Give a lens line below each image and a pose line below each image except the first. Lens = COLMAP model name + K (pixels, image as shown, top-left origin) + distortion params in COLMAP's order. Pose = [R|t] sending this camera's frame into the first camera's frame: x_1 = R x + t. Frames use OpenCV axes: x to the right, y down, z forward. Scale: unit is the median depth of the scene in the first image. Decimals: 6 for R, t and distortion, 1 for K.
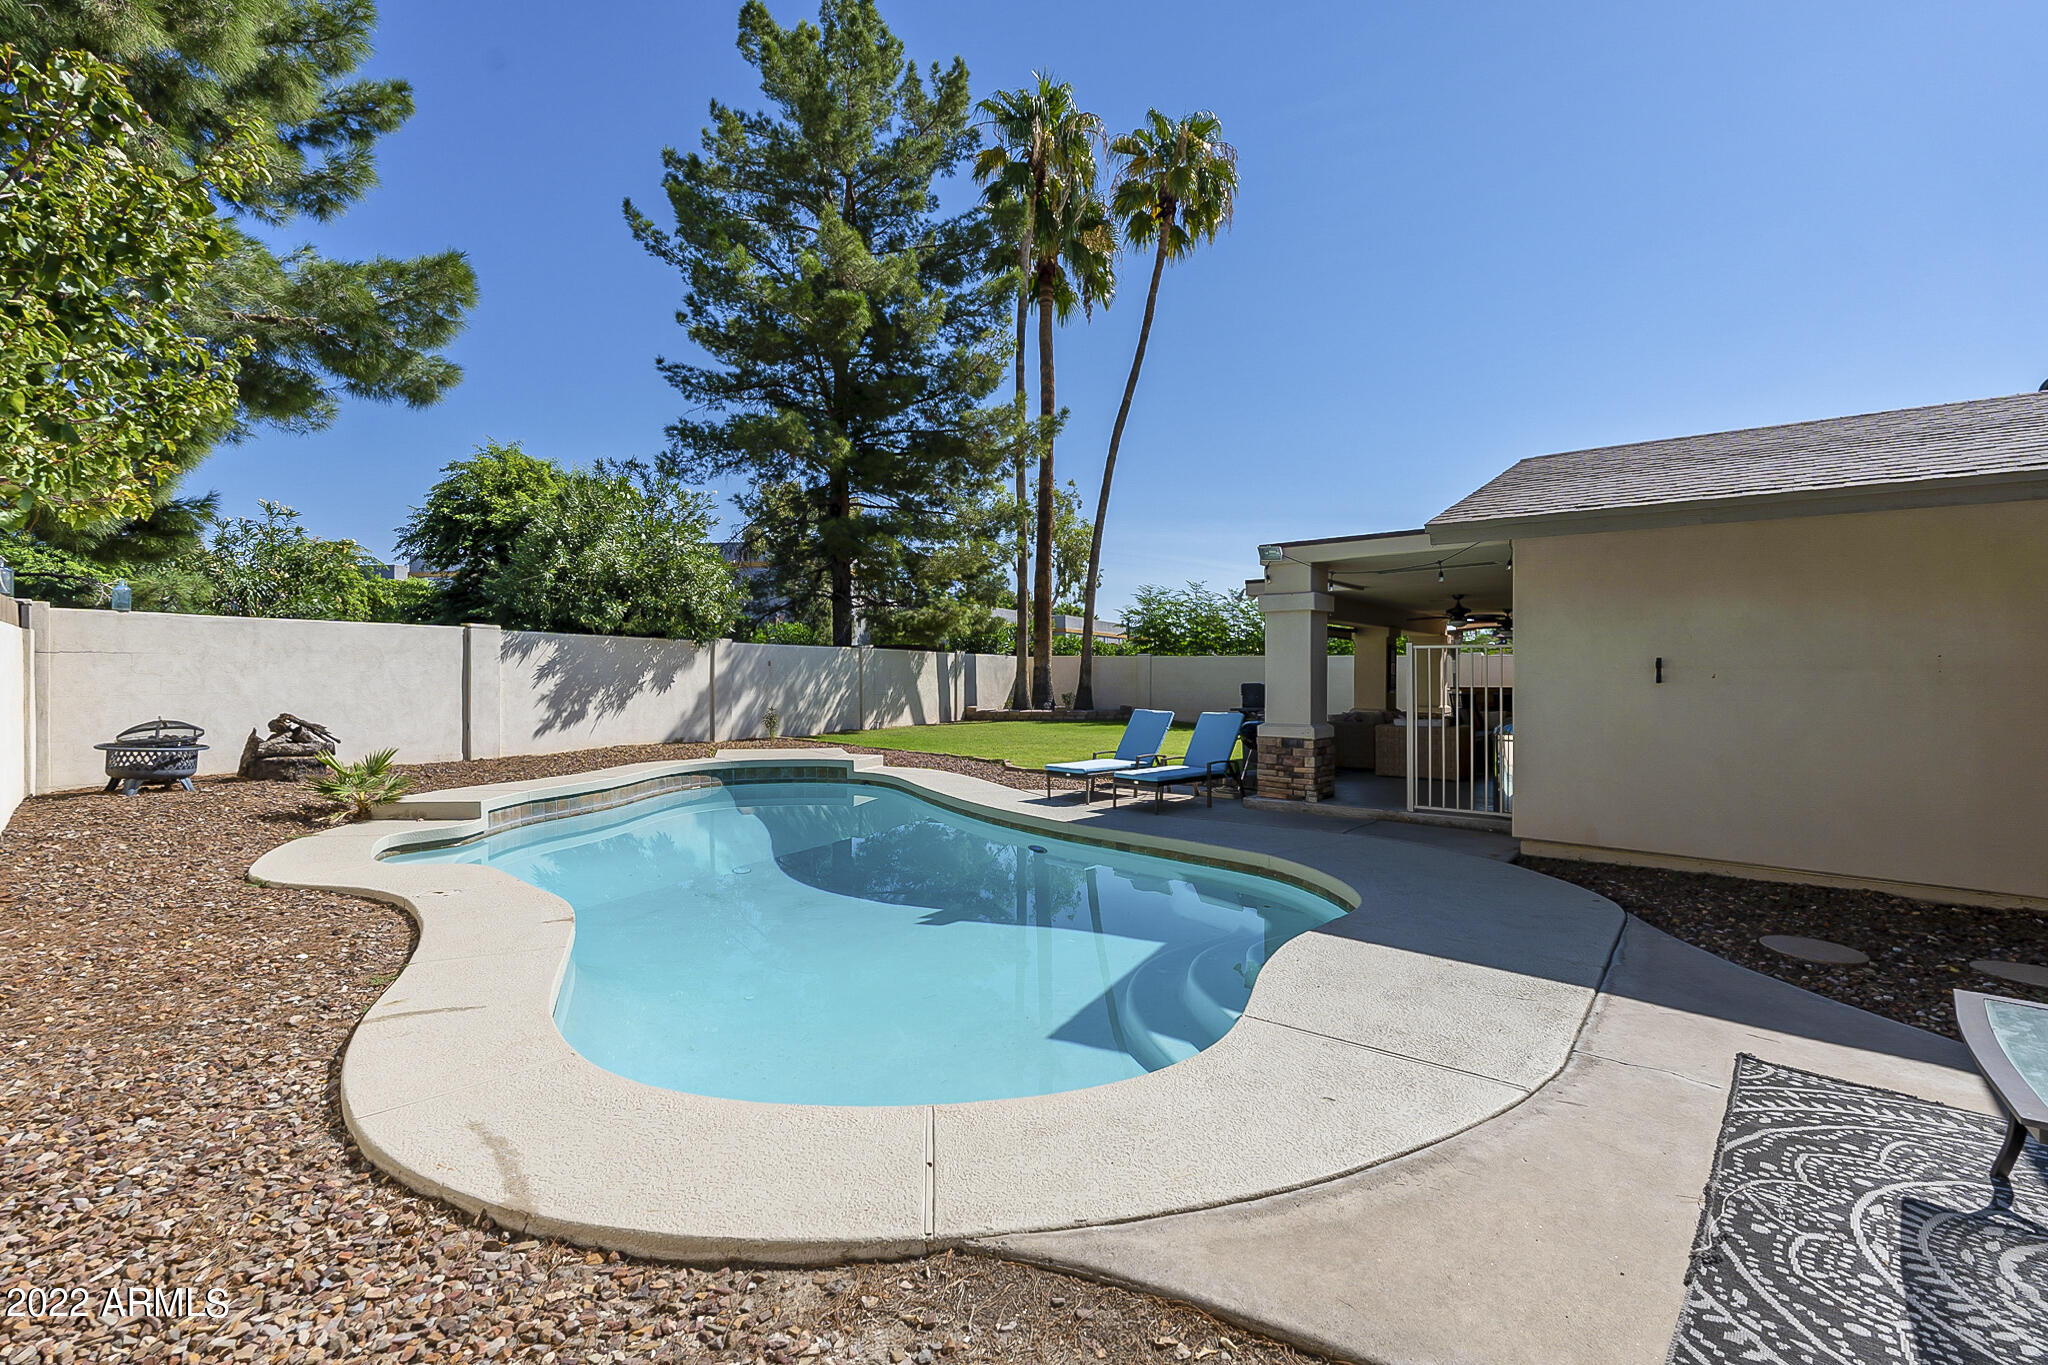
lens RADIAL K [[896.0, 0, 1024.0], [0, 896.0, 678.9], [0, 0, 1]] dist [-0.003245, -0.000059]
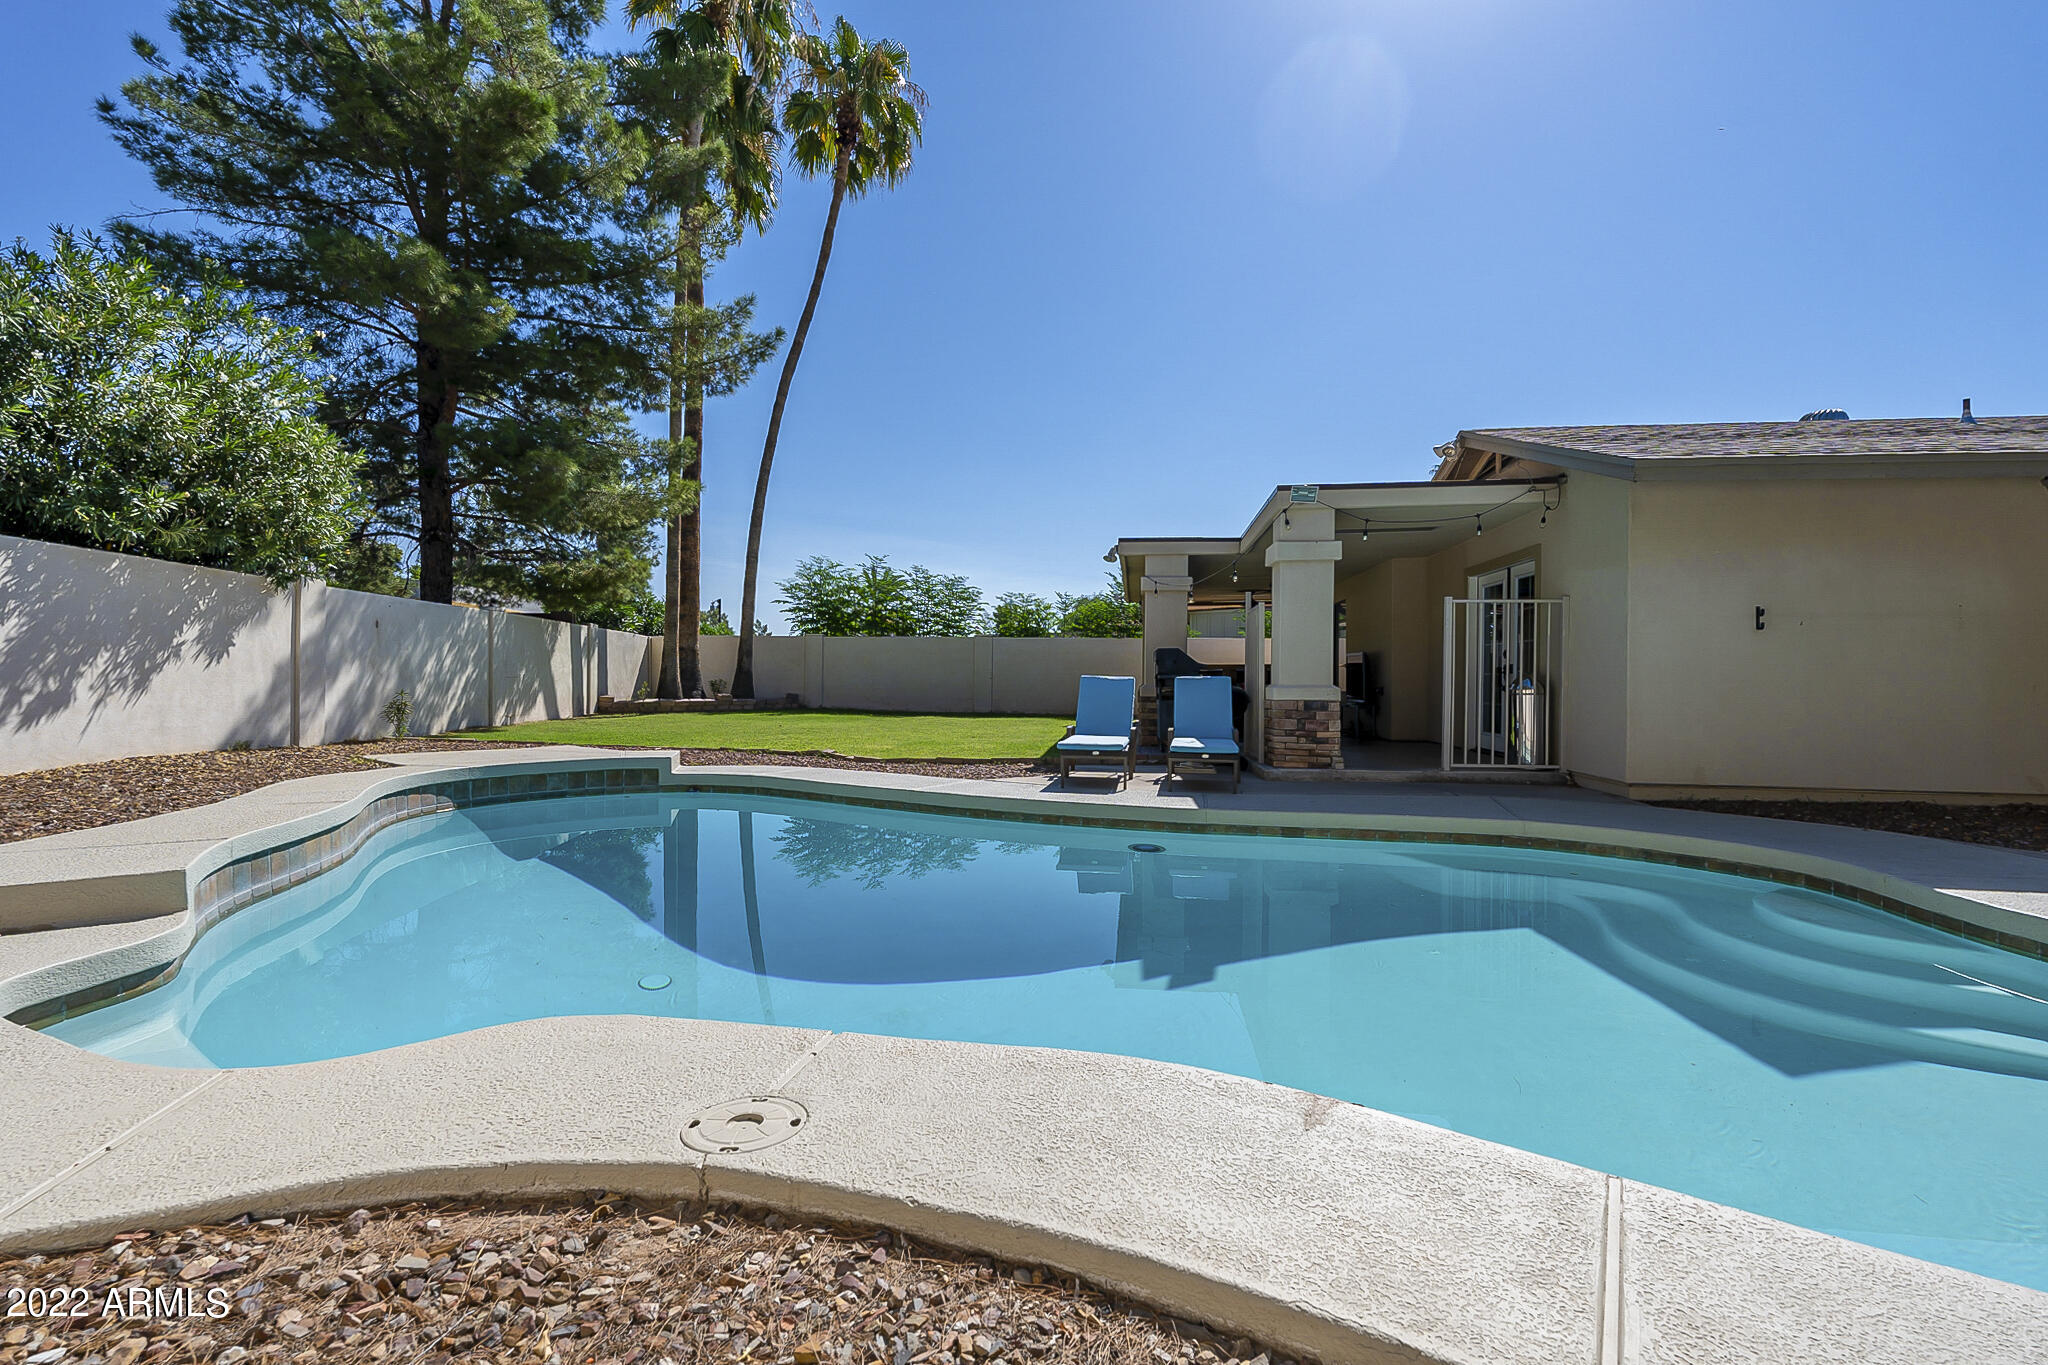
lens RADIAL K [[896.0, 0, 1024.0], [0, 896.0, 678.9], [0, 0, 1]] dist [-0.003245, -0.000059]
pose [[0.848357, -0.003215, 0.529415, -0.238198], [0.002526, 0.999995, 0.002026, 0.022945], [-0.529419, -0.000382, 0.848360, 0.211067]]
